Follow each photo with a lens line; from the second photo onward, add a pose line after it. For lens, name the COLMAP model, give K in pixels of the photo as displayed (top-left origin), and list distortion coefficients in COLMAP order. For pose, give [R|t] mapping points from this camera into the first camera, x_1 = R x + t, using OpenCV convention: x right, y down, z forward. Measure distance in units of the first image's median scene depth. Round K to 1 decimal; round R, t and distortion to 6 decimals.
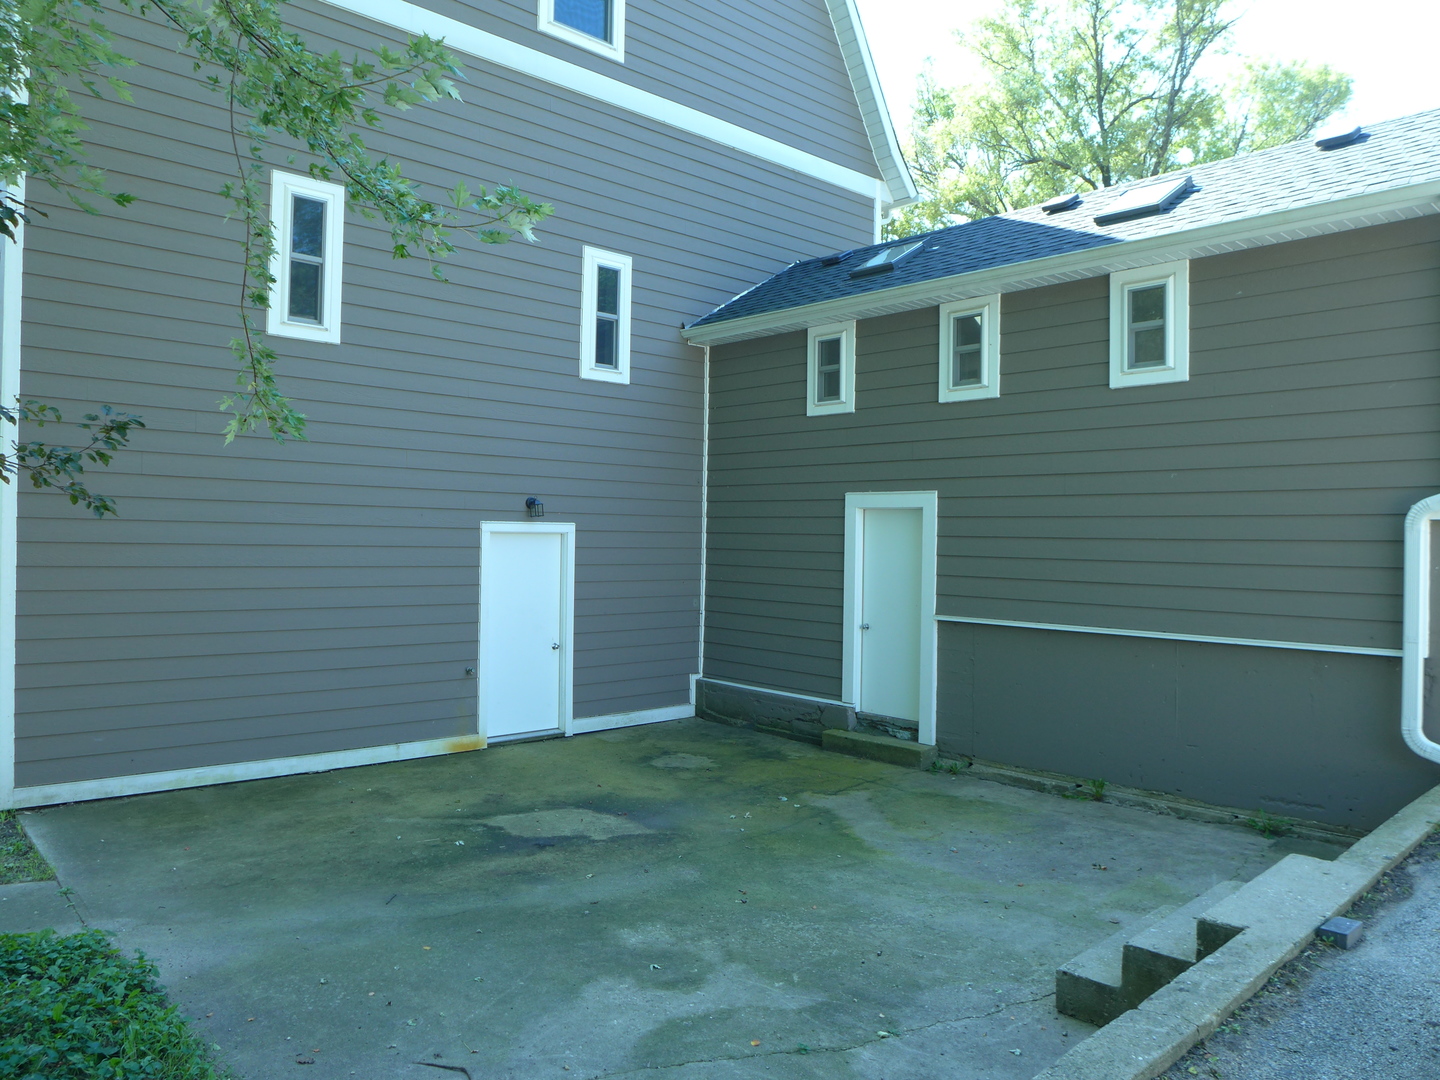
lens RADIAL K [[1025.5, 0, 716.6], [0, 1025.5, 531.5], [0, 0, 1]] dist [-0.053157, 0.009047]
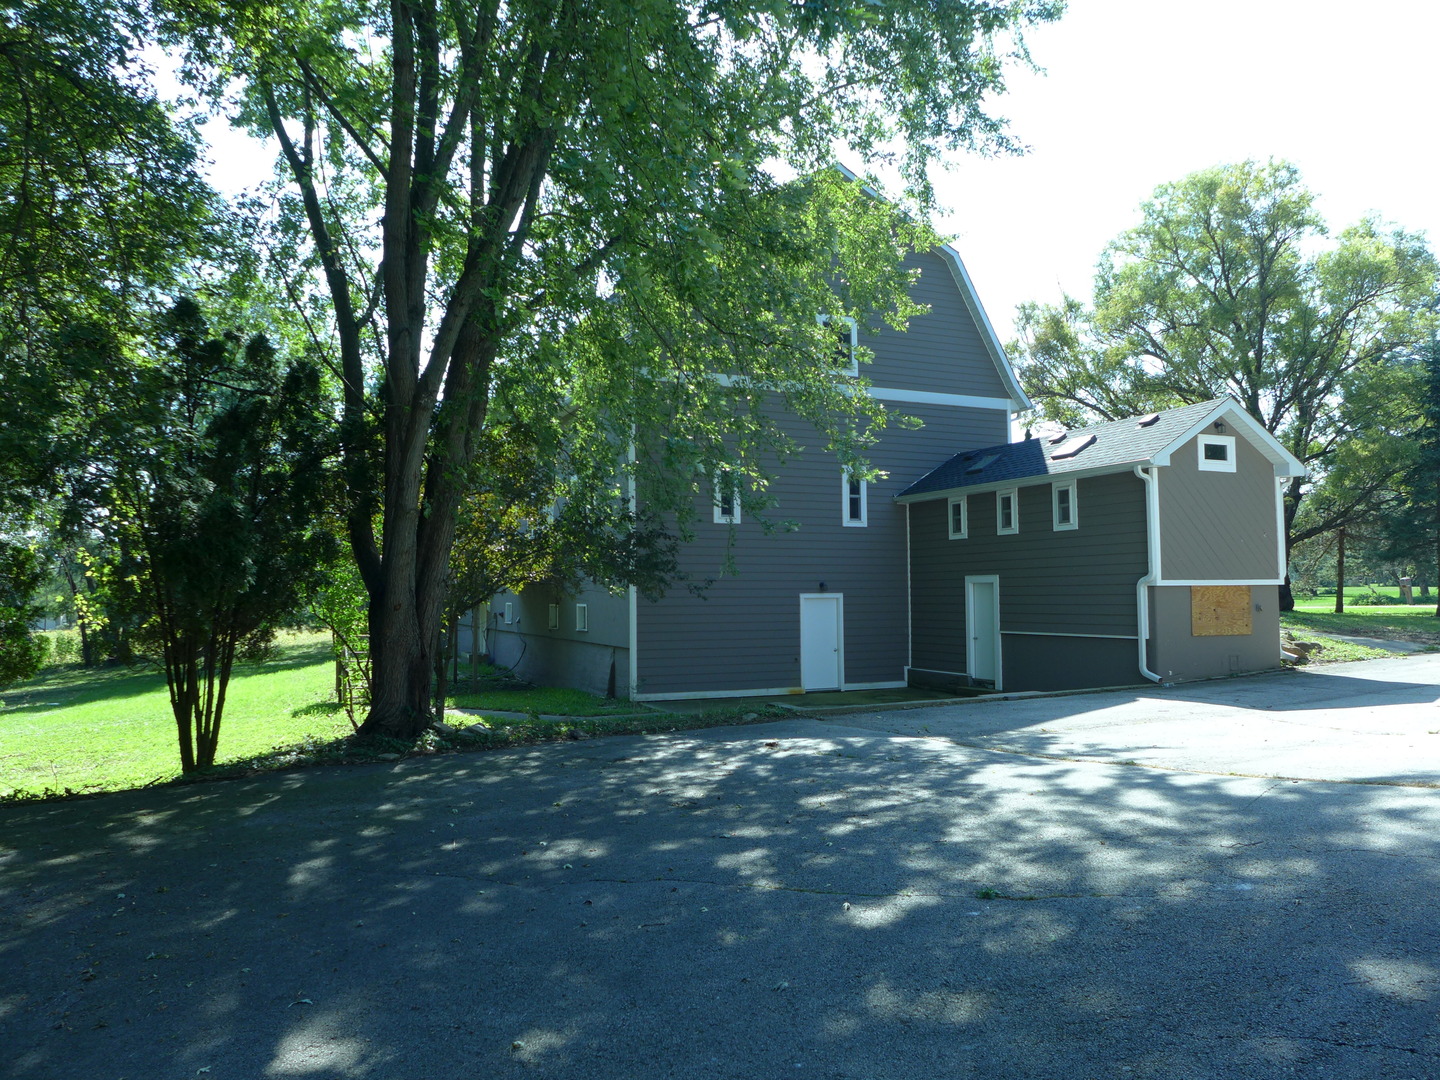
lens RADIAL K [[1025.5, 0, 718.8], [0, 1025.5, 540.2], [0, 0, 1]] dist [-0.053157, 0.009047]
pose [[0.945870, -0.041551, -0.321876, 0.331093], [0.025204, 0.998180, -0.054791, -0.008102], [0.323567, 0.043712, 0.945195, -1.195389]]
